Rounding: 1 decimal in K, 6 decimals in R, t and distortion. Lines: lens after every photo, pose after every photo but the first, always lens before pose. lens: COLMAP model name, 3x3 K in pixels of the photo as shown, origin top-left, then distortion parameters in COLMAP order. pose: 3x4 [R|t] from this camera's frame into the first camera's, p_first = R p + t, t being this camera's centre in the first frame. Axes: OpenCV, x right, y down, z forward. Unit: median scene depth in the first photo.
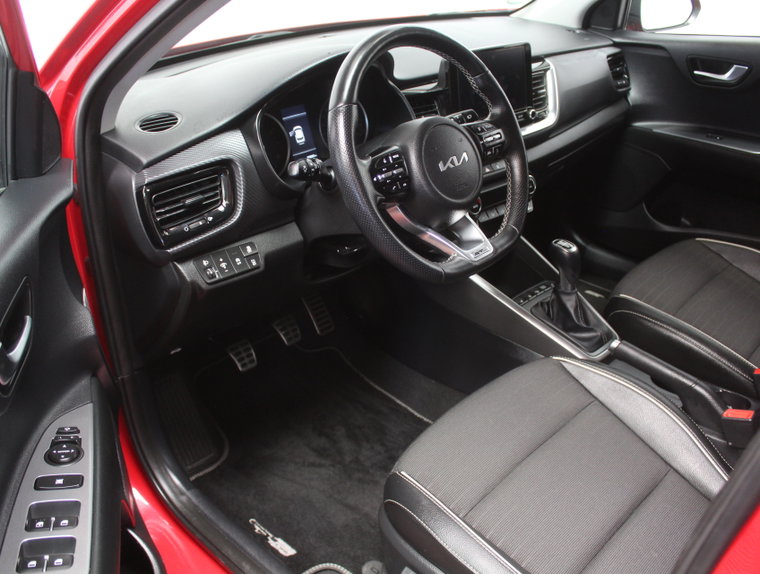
lens RADIAL K [[734.0, 0, 380.0], [0, 734.0, 287.0], [0, 0, 1]] dist [-0.163121, 0.177676]
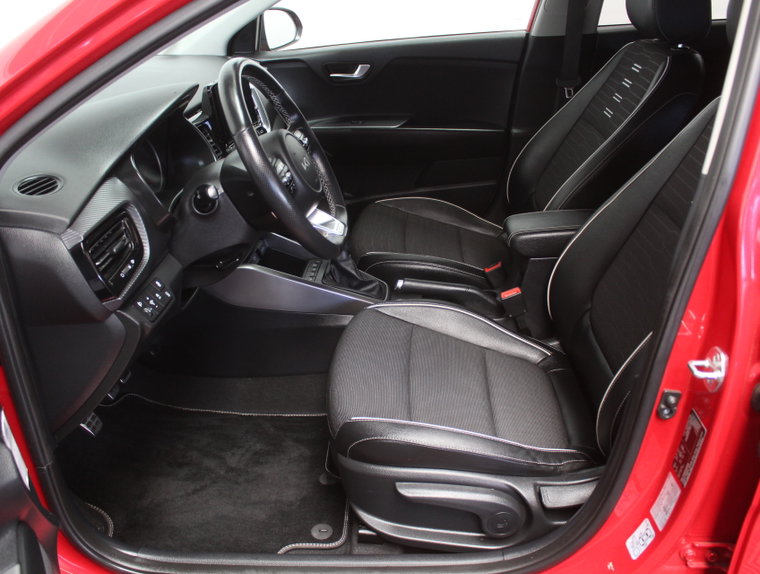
lens RADIAL K [[734.0, 0, 380.0], [0, 734.0, 287.0], [0, 0, 1]] dist [-0.163121, 0.177676]
pose [[0.751742, -0.302239, 0.586120, -0.416307], [0.330174, 0.941868, 0.062211, -0.005399], [-0.570850, 0.146755, 0.807833, -0.018044]]
